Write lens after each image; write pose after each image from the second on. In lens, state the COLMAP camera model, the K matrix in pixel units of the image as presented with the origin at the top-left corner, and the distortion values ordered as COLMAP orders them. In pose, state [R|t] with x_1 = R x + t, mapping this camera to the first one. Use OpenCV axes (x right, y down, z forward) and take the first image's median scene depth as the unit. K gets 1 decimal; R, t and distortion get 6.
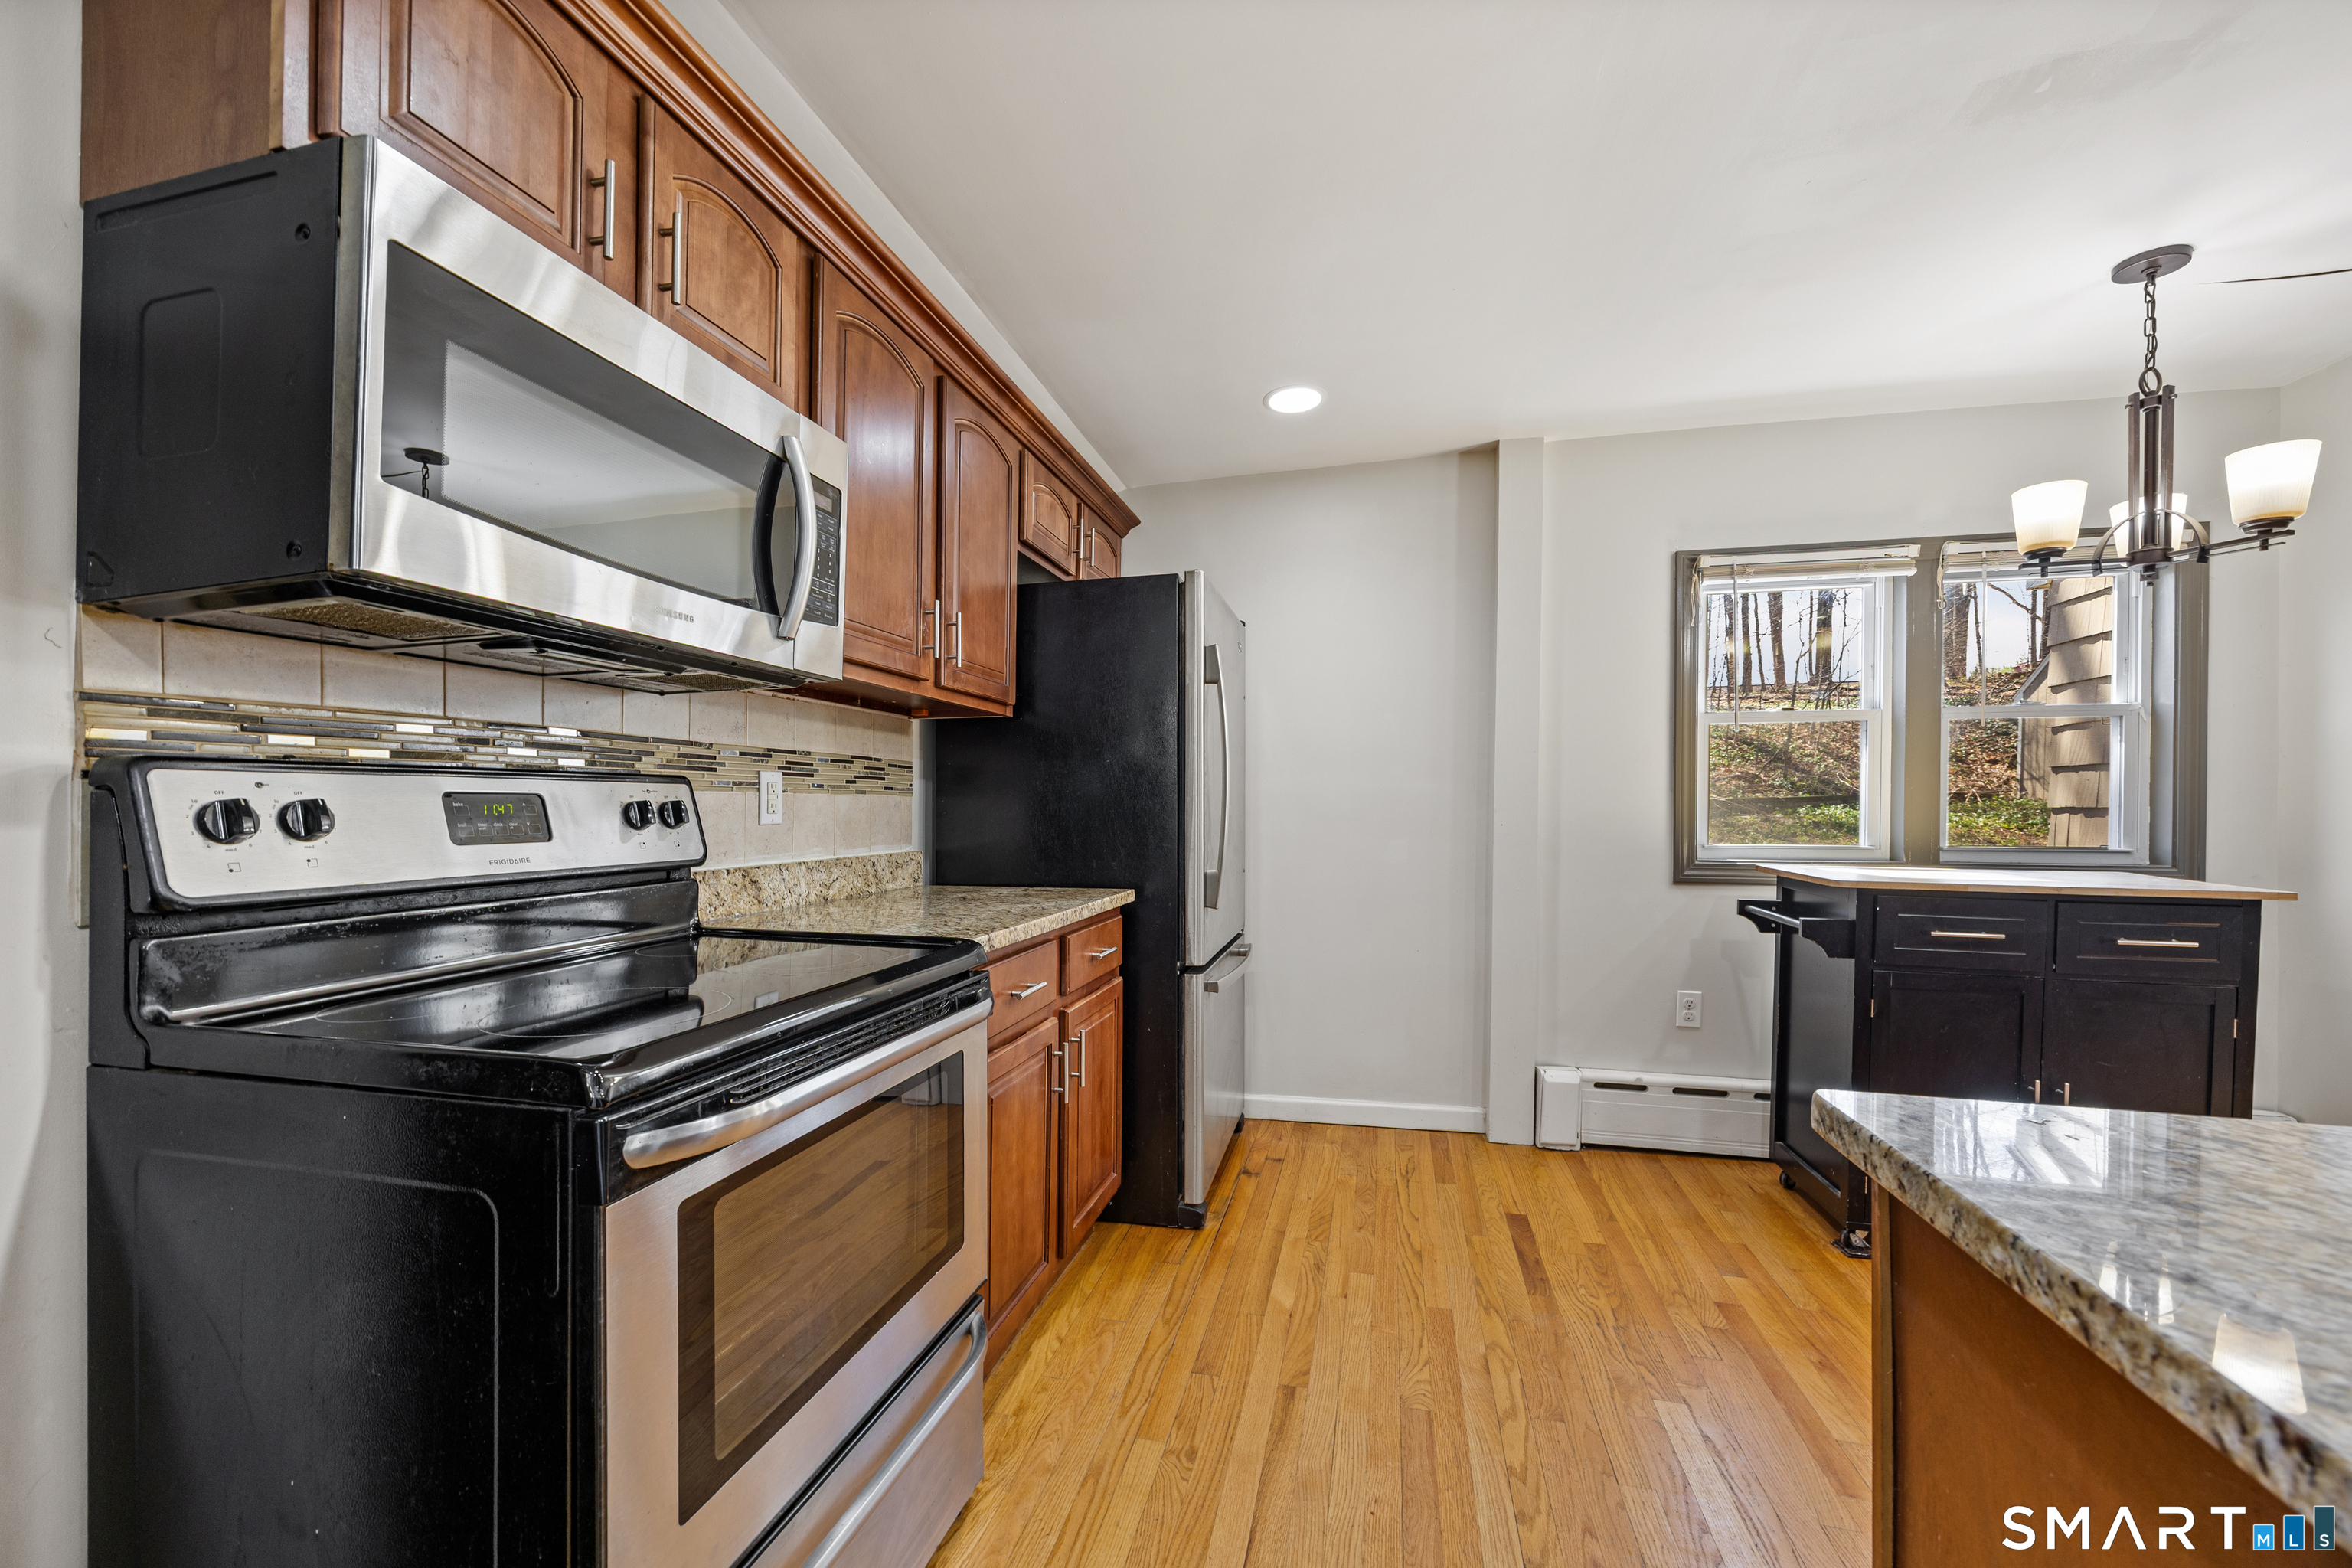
lens RADIAL K [[916.8, 0, 1178.6], [0, 916.8, 800.6], [0, 0, 1]] dist [0.000167, 0.000012]
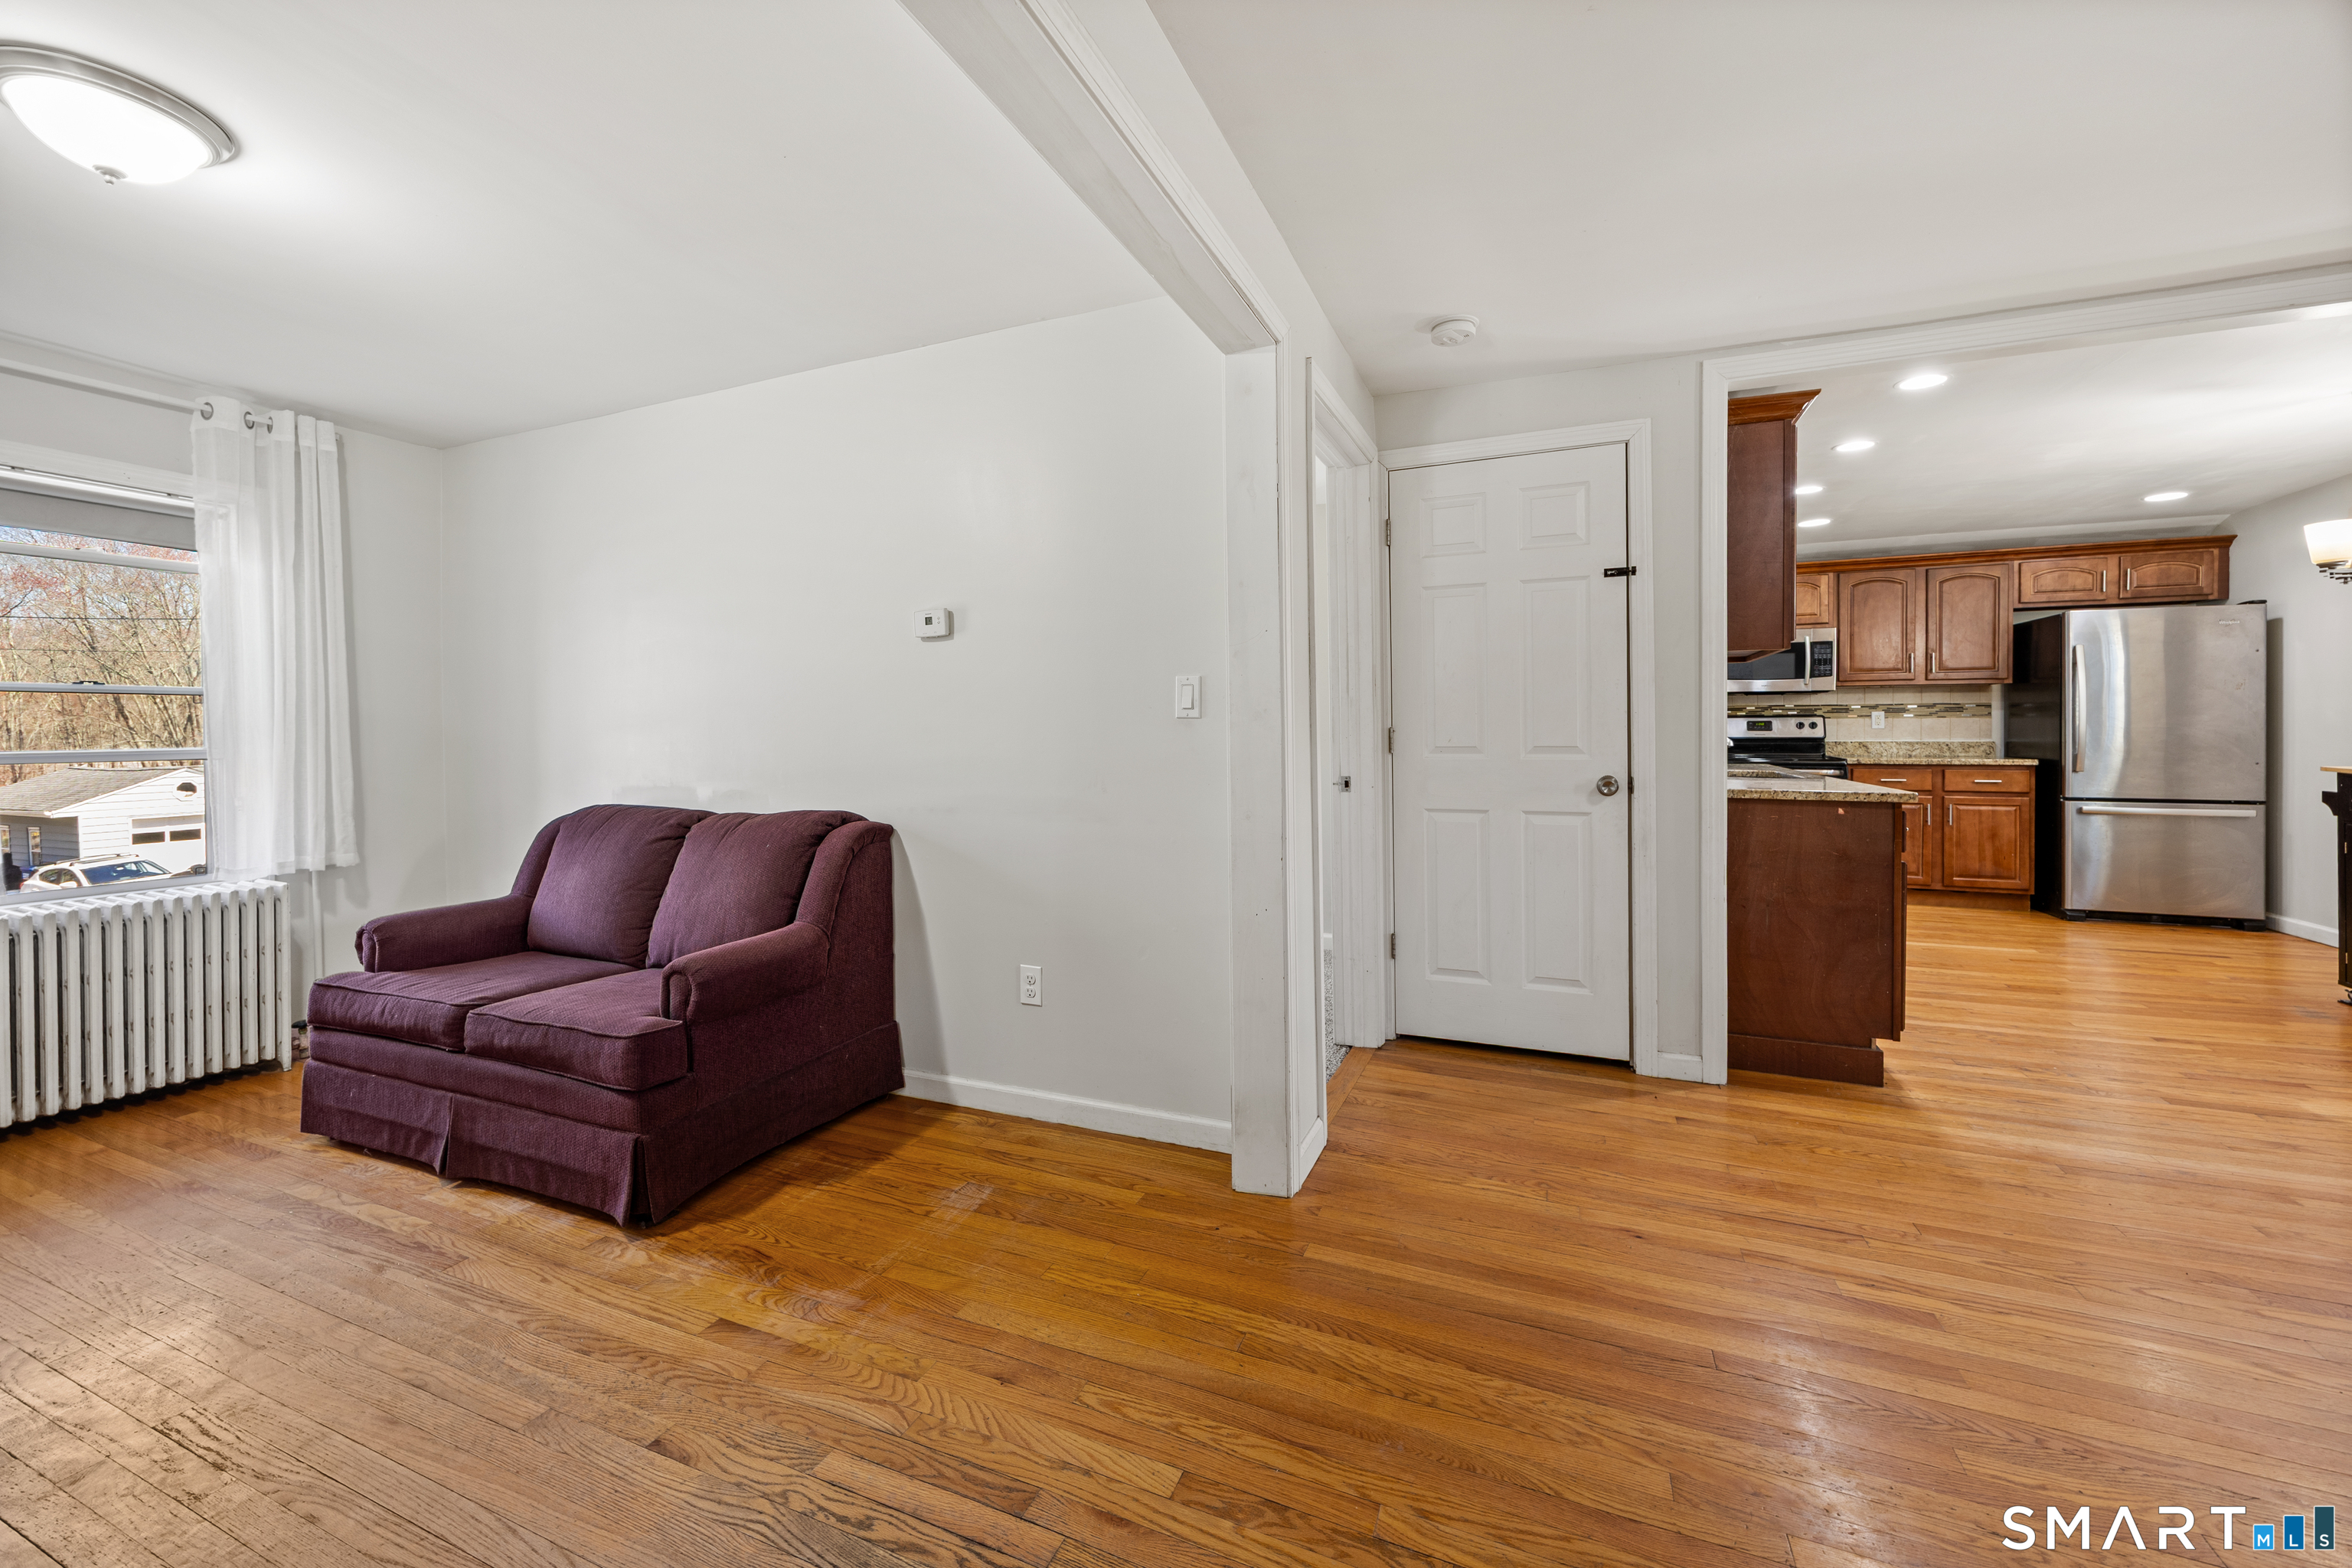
lens RADIAL K [[945.2, 0, 1174.1], [0, 945.2, 736.2], [0, 0, 1]] dist [0.001618, 0.000331]
pose [[-0.167205, 0.009601, -0.985875, 3.044265], [0.010181, 0.999916, 0.008011, 0.001252], [0.985870, -0.008697, -0.167289, -0.793235]]
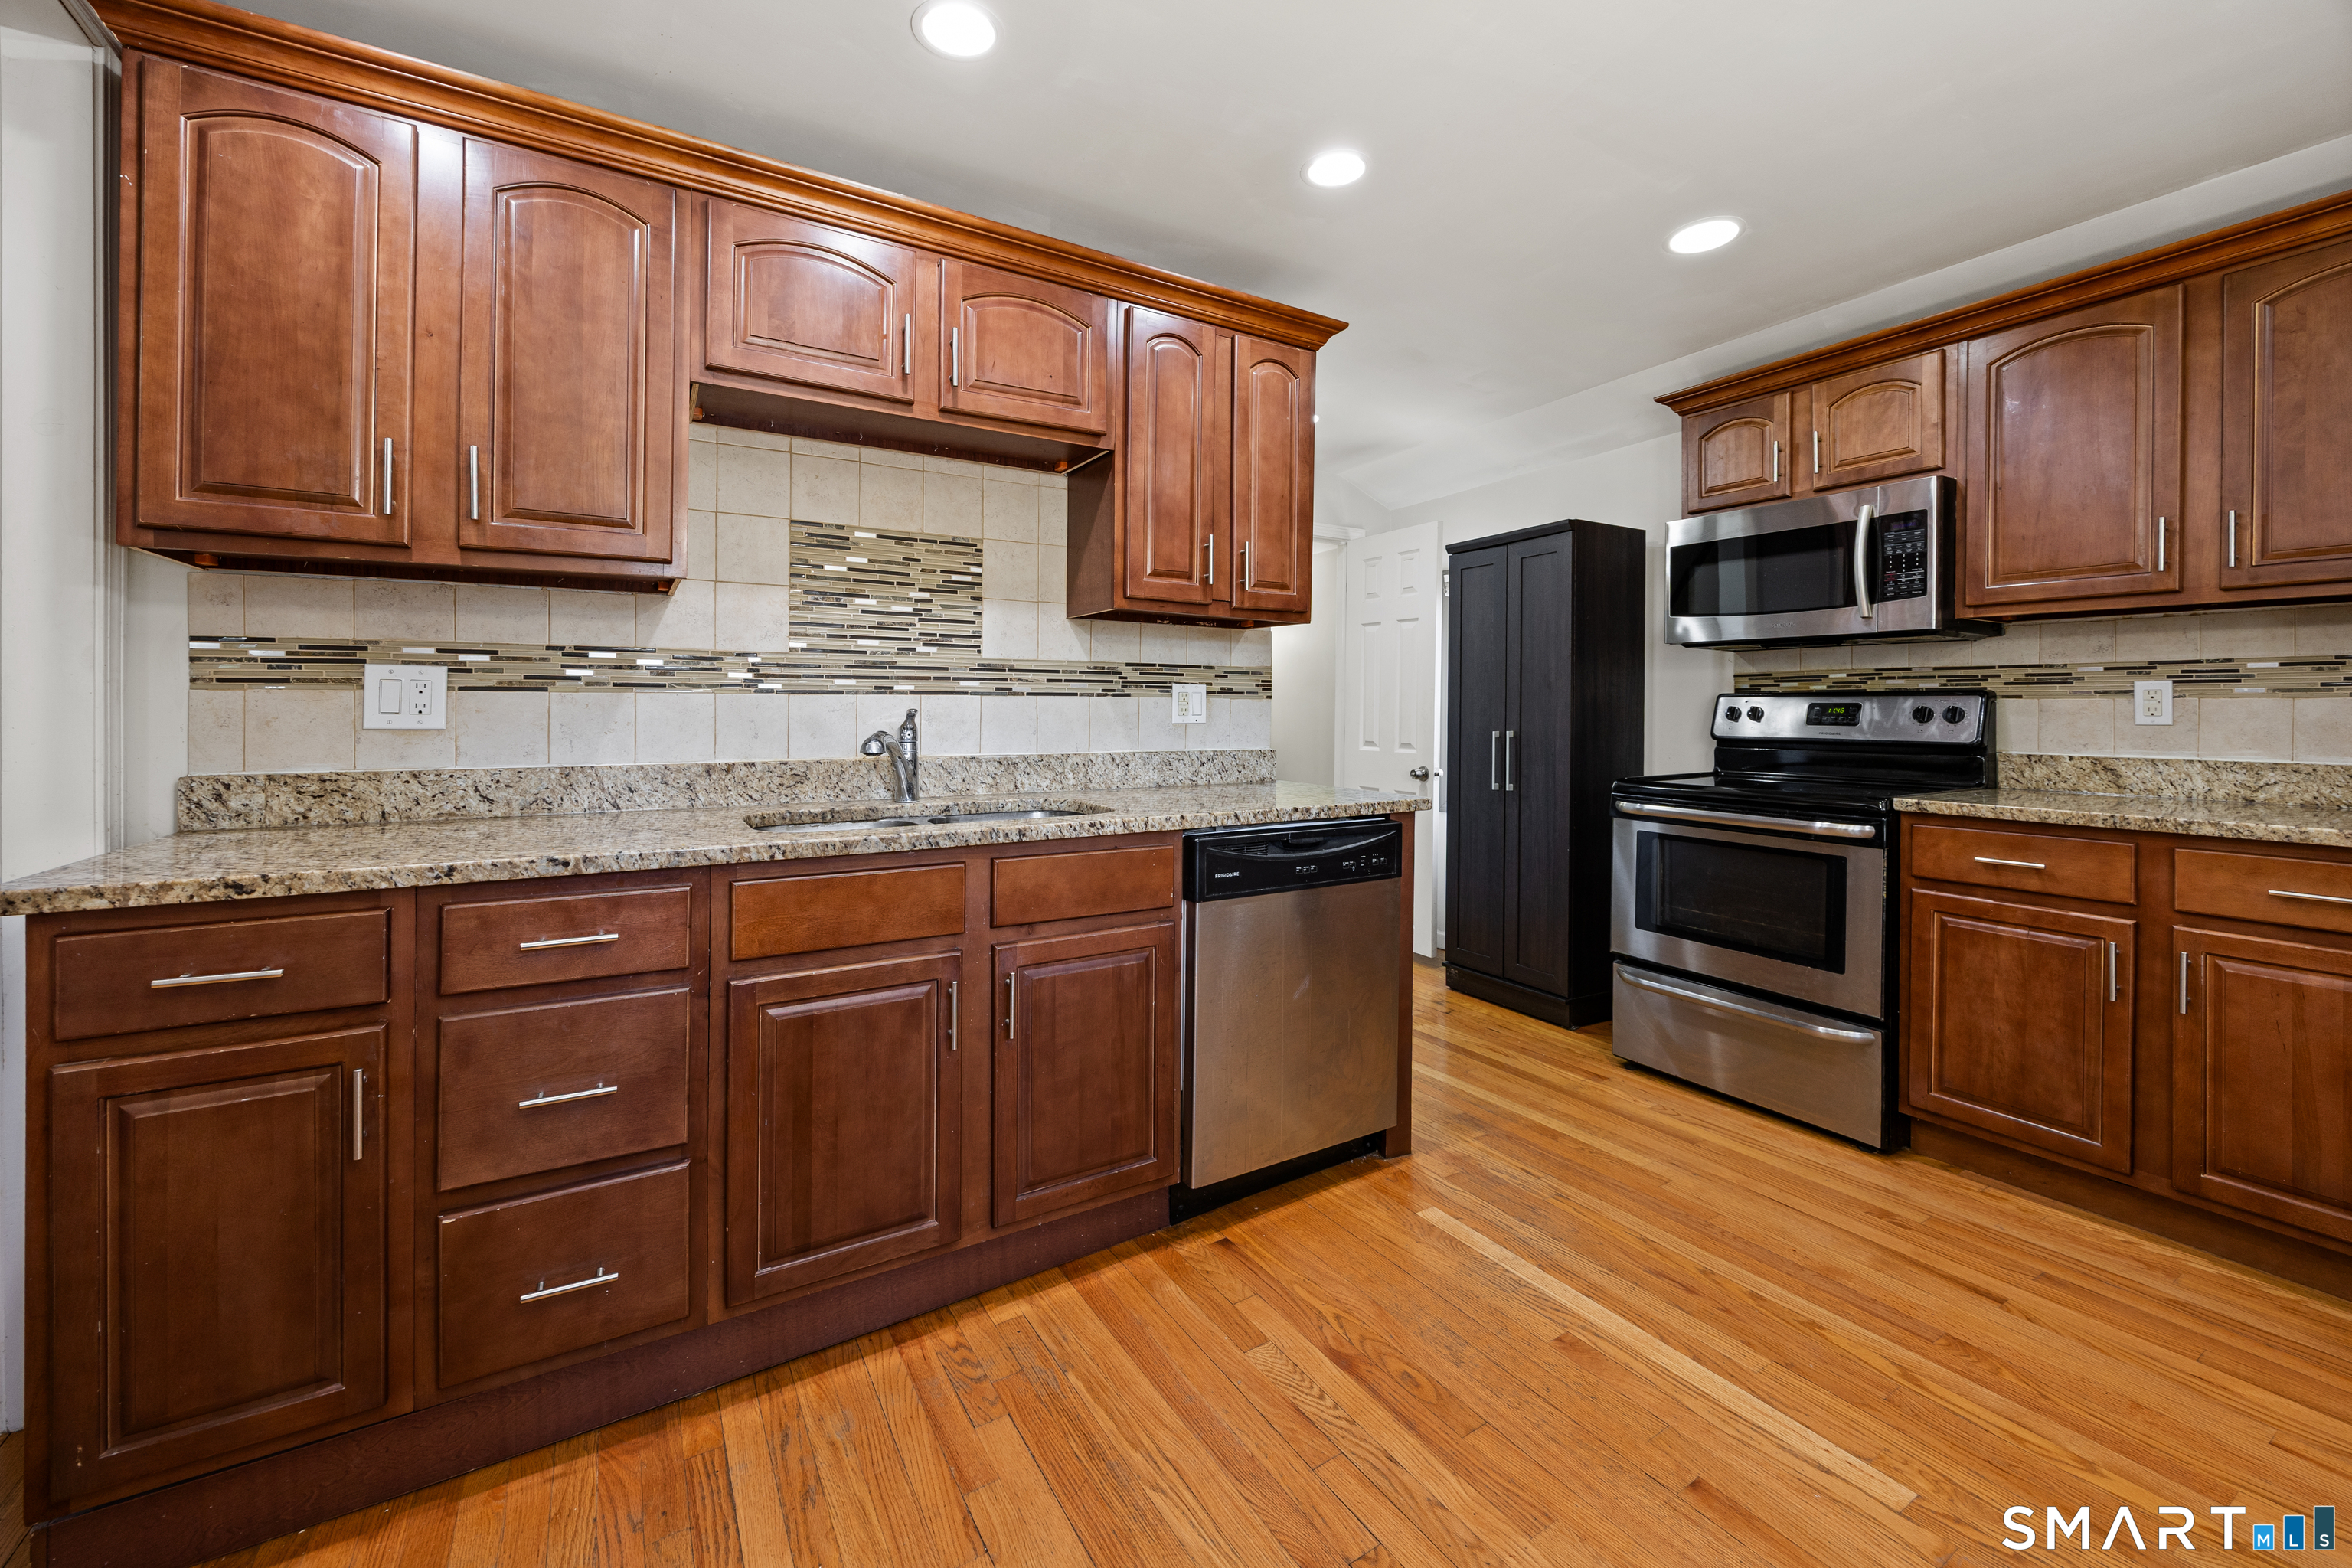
lens RADIAL K [[945.2, 0, 1174.1], [0, 945.2, 736.2], [0, 0, 1]] dist [0.001618, 0.000331]
pose [[-0.711541, 0.023364, -0.702256, 1.288483], [0.005286, 0.999597, 0.027901, -0.000798], [0.702624, 0.016141, -0.711378, 0.963188]]
